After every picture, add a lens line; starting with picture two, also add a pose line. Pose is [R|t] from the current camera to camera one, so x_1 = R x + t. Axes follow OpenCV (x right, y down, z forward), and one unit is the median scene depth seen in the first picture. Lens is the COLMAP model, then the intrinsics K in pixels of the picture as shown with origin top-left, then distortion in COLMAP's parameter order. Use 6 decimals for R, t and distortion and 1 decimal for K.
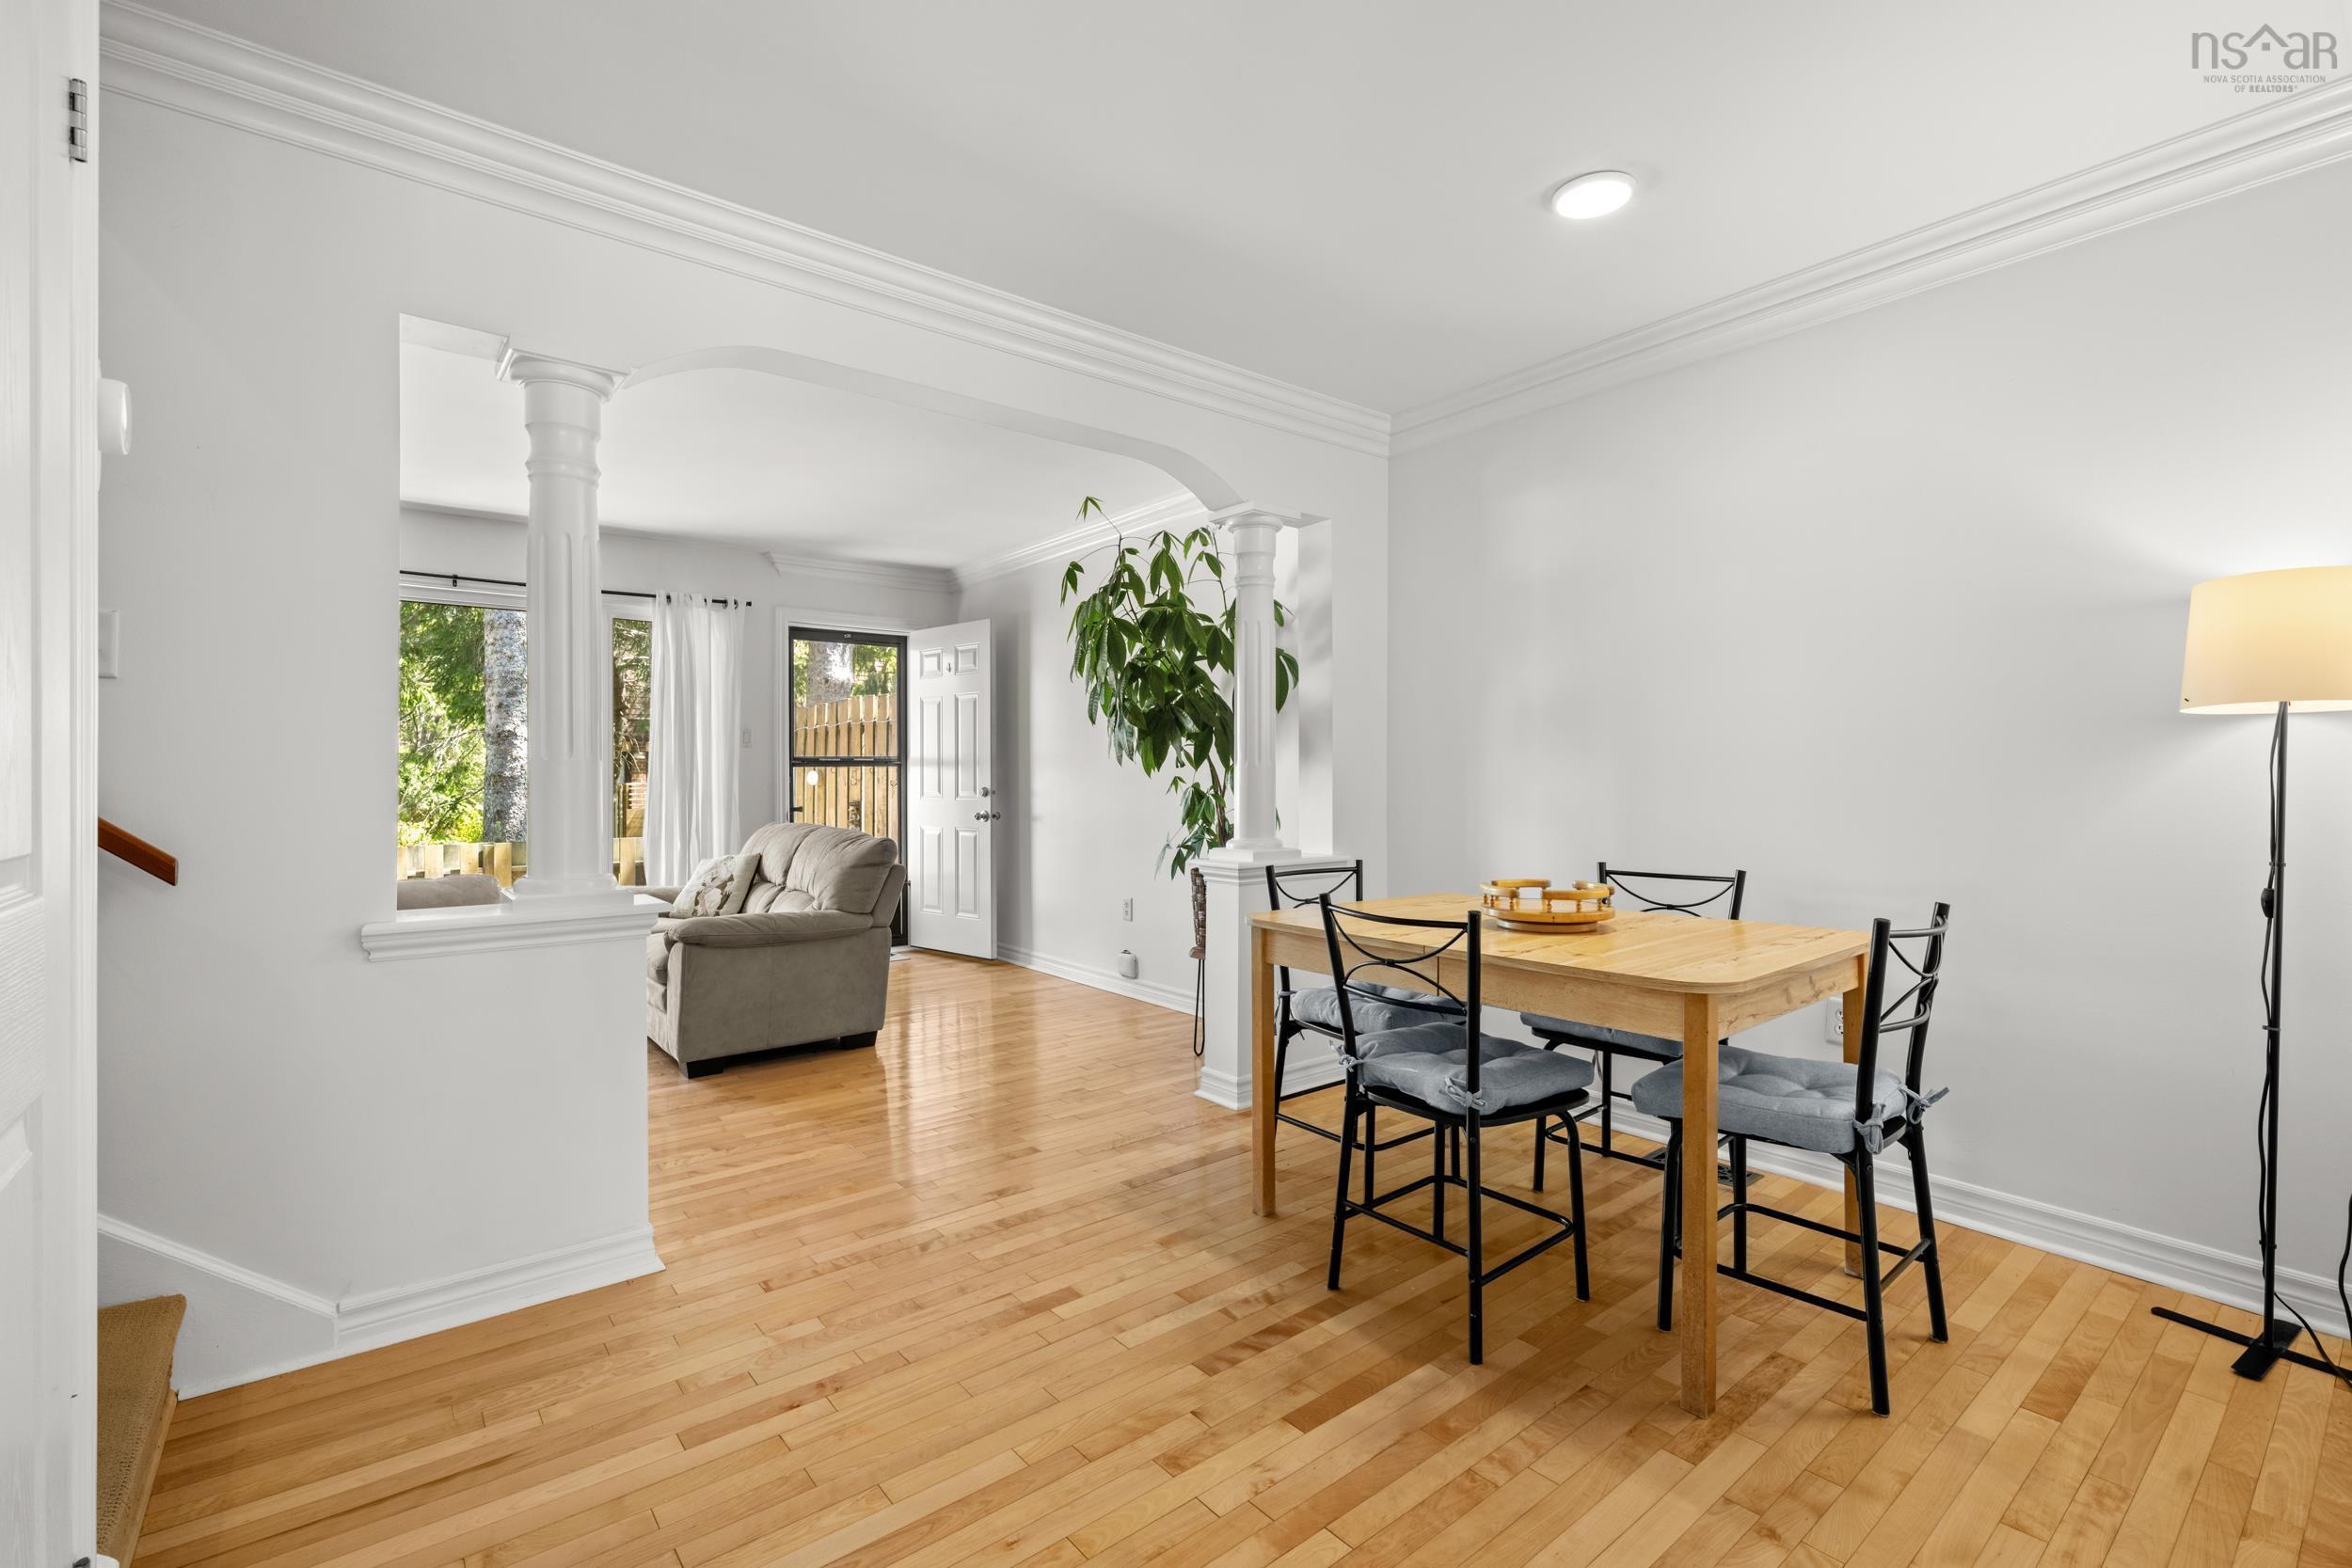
lens RADIAL K [[1042.5, 0, 1176.0], [0, 1042.5, 784.0], [0, 0, 1]] dist [-0.002359, -0.000194]
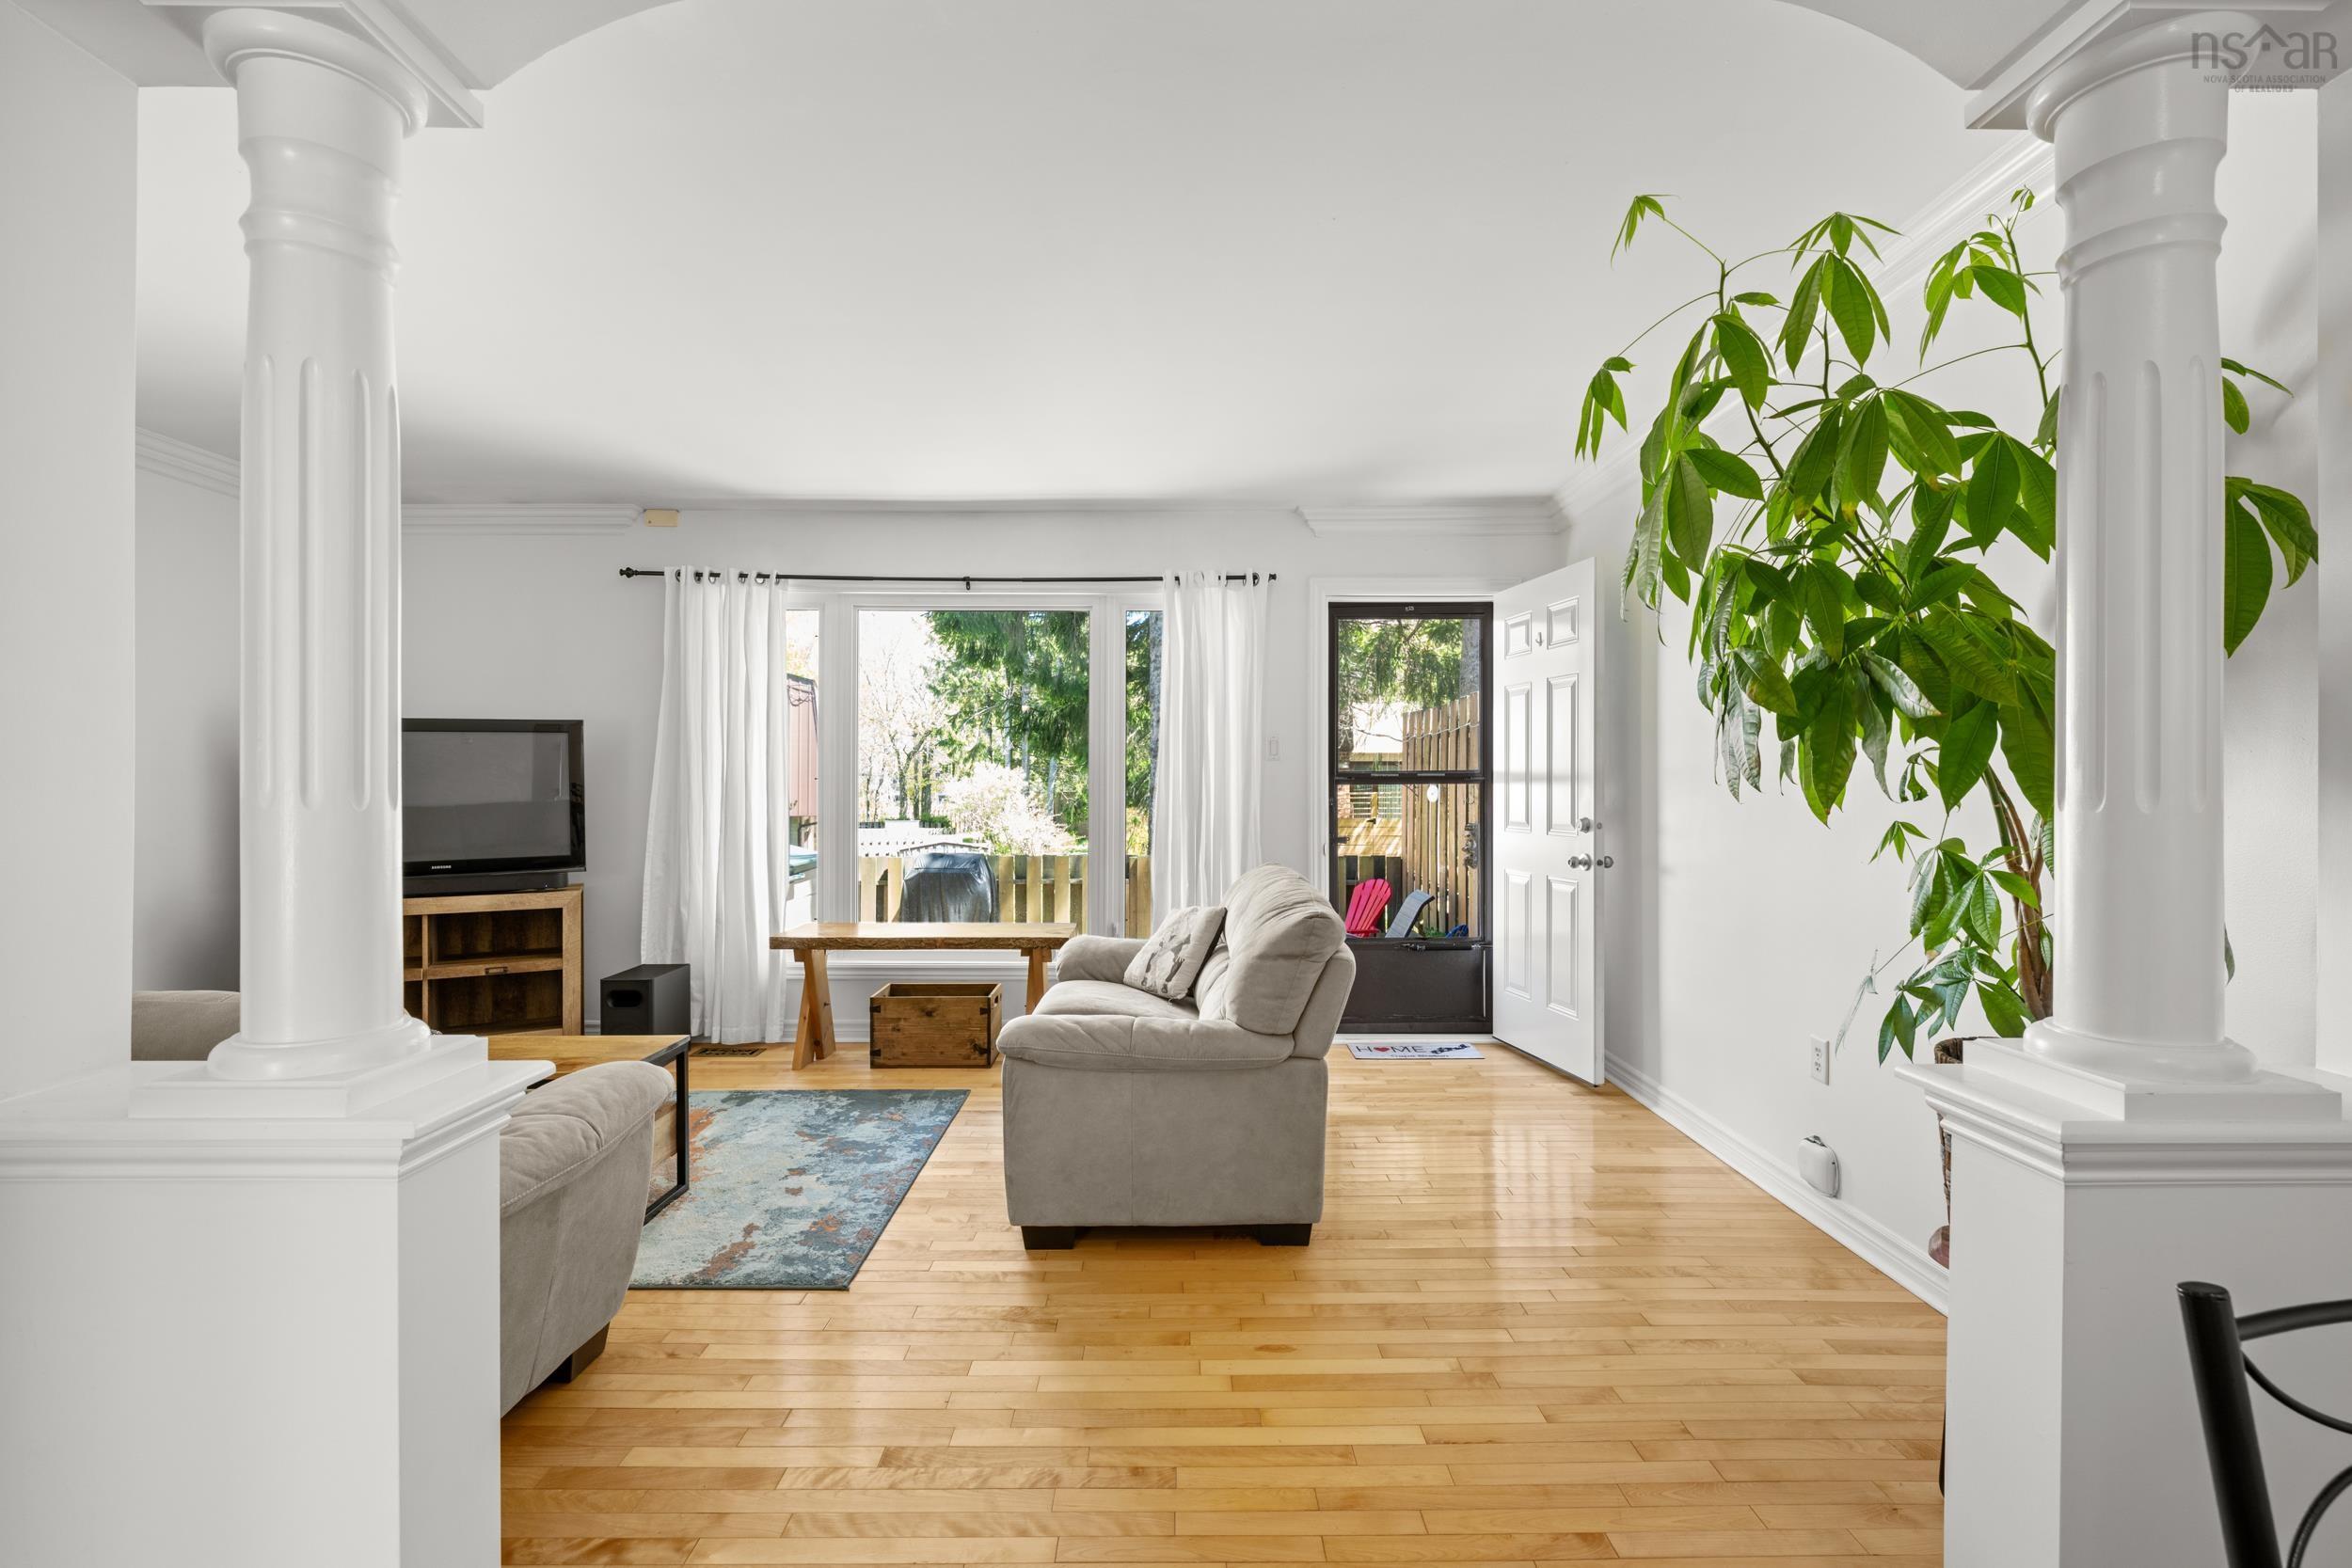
lens RADIAL K [[1060.2, 0, 1177.0], [0, 1060.2, 788.1], [0, 0, 1]] dist [0.002587, -0.000478]
pose [[0.783207, 0.004488, -0.621745, 0.044476], [-0.005957, 0.999982, -0.000285, -0.021616], [0.621733, 0.003927, 0.783220, 0.520793]]
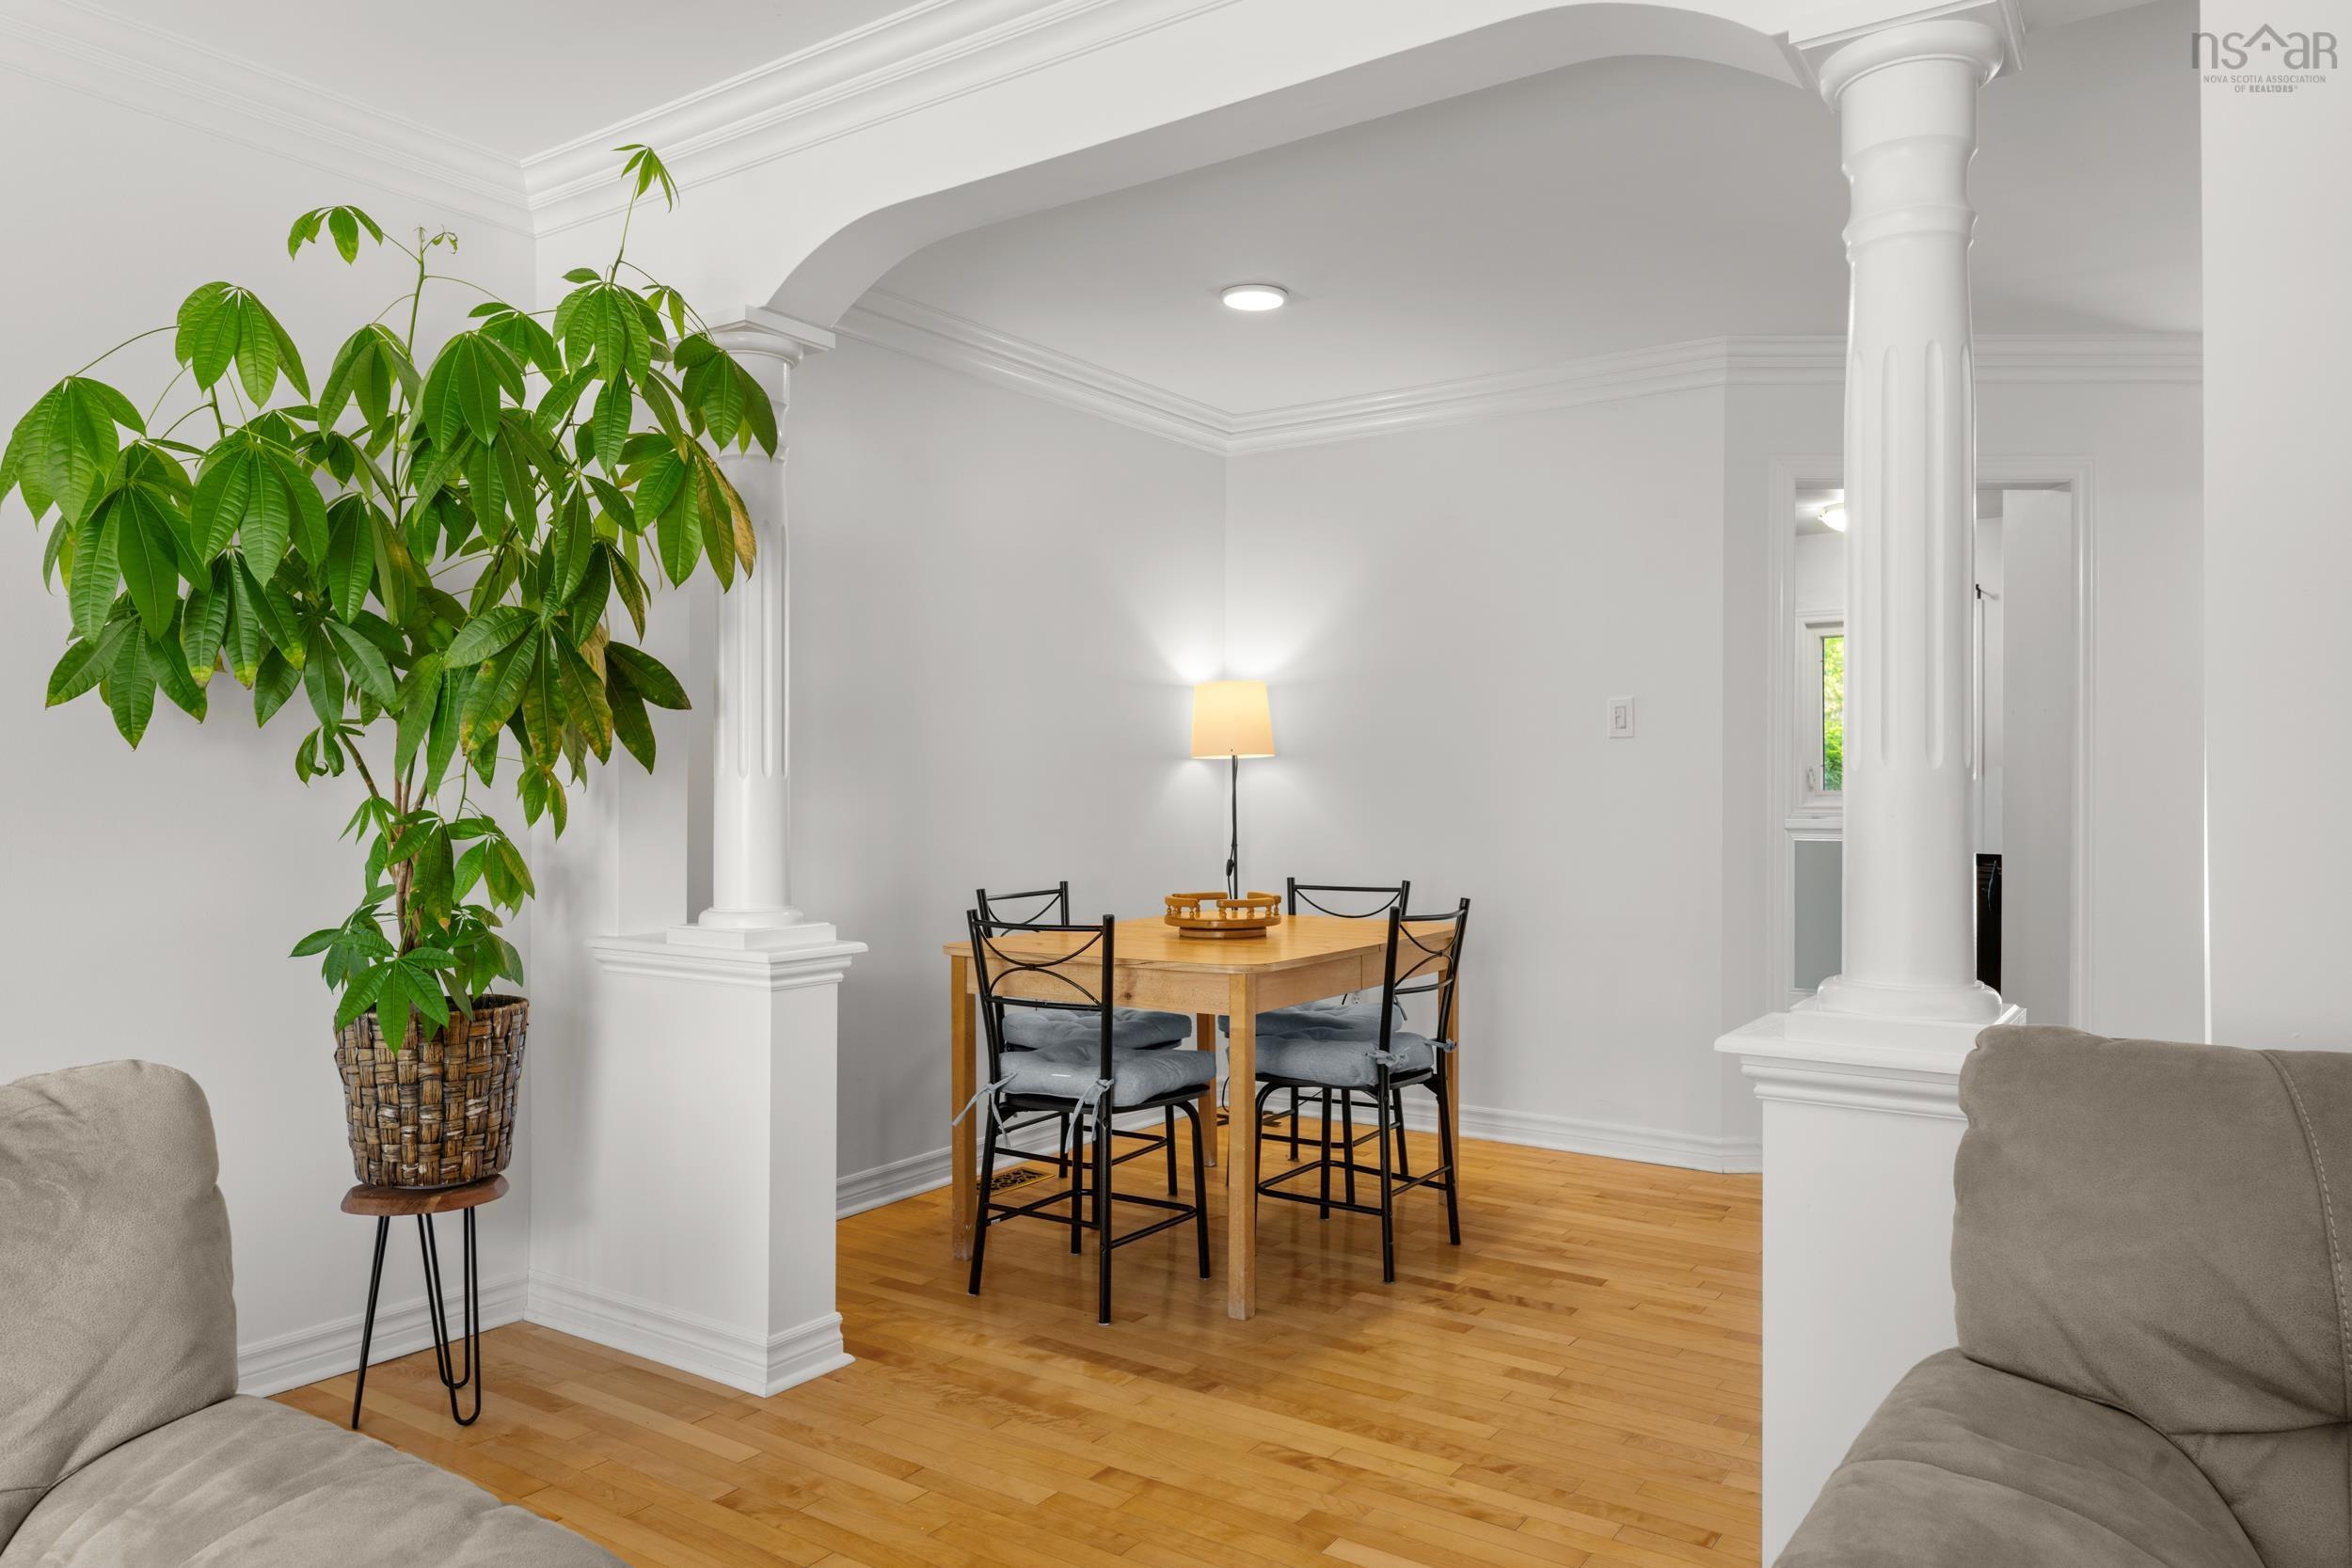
lens RADIAL K [[1554.3, 0, 1176.0], [0, 1554.3, 784.0], [0, 0, 1]] dist [-0.002742, -0.000312]
pose [[-0.284192, 0.002343, 0.958764, -0.765038], [0.007531, 0.999972, -0.000212, -0.013880], [-0.958738, 0.007161, -0.284202, 0.970442]]
